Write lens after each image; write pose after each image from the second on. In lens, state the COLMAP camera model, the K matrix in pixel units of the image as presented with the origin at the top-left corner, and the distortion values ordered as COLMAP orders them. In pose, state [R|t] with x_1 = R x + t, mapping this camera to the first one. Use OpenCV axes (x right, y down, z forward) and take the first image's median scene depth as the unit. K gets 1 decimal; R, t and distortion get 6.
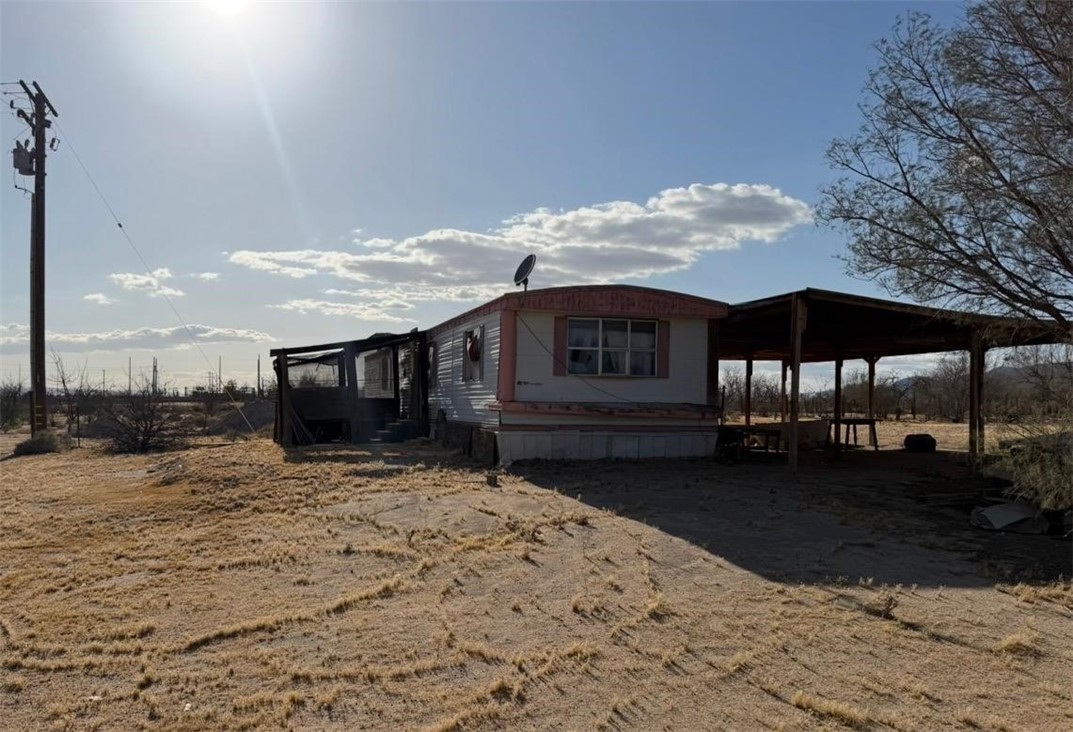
lens RADIAL K [[871.4, 0, 507.0], [0, 871.4, 398.0], [0, 0, 1]] dist [0.101027, -0.149738]
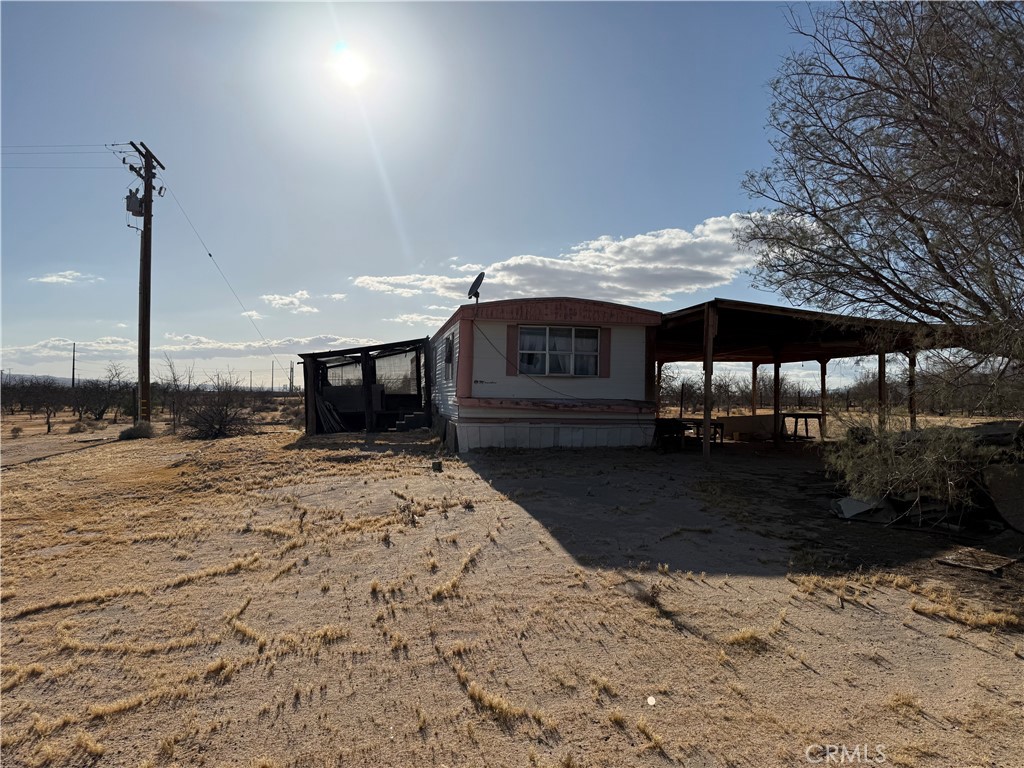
lens RADIAL K [[716.7, 0, 505.7], [0, 716.7, 378.9], [0, 0, 1]] dist [0.107783, -0.151315]
pose [[0.995159, -0.001225, -0.098274, 0.100861], [-0.000740, 0.999801, -0.019960, -0.001497], [0.098278, 0.019936, 0.994959, 0.032936]]
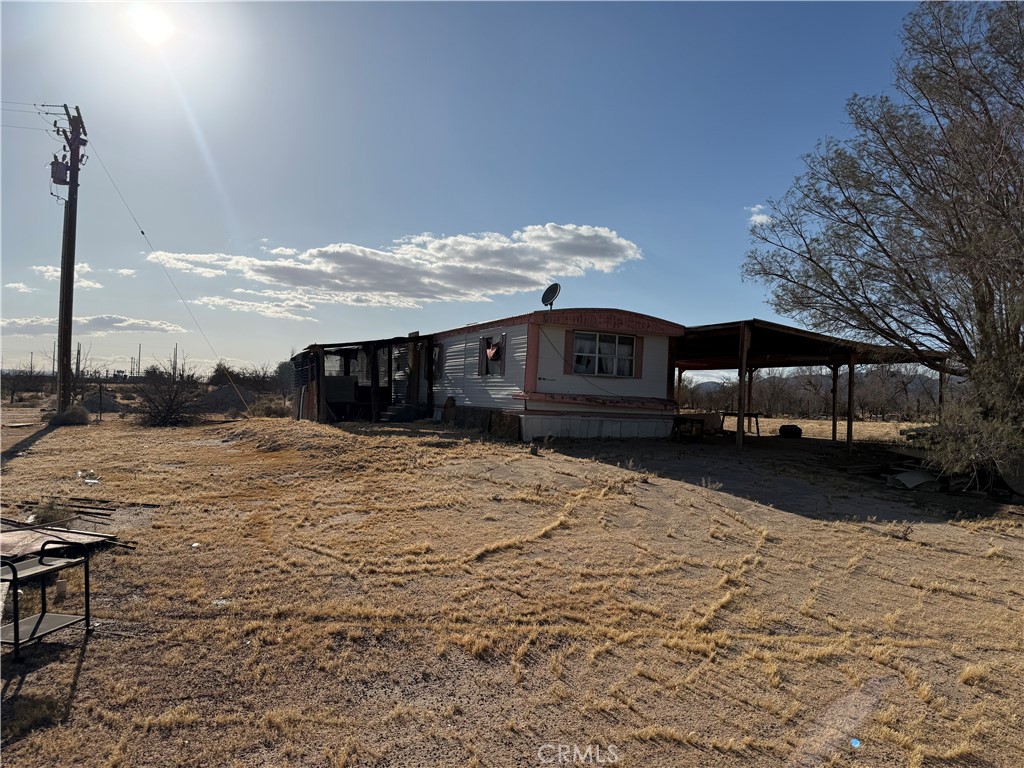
lens RADIAL K [[715.4, 0, 529.5], [0, 715.4, 383.6], [0, 0, 1]] dist [0.105348, -0.243549]
pose [[0.981477, 0.031986, 0.188889, -0.140128], [-0.030239, 0.999469, -0.012124, 0.002445], [-0.189176, 0.006188, 0.981924, -0.043010]]
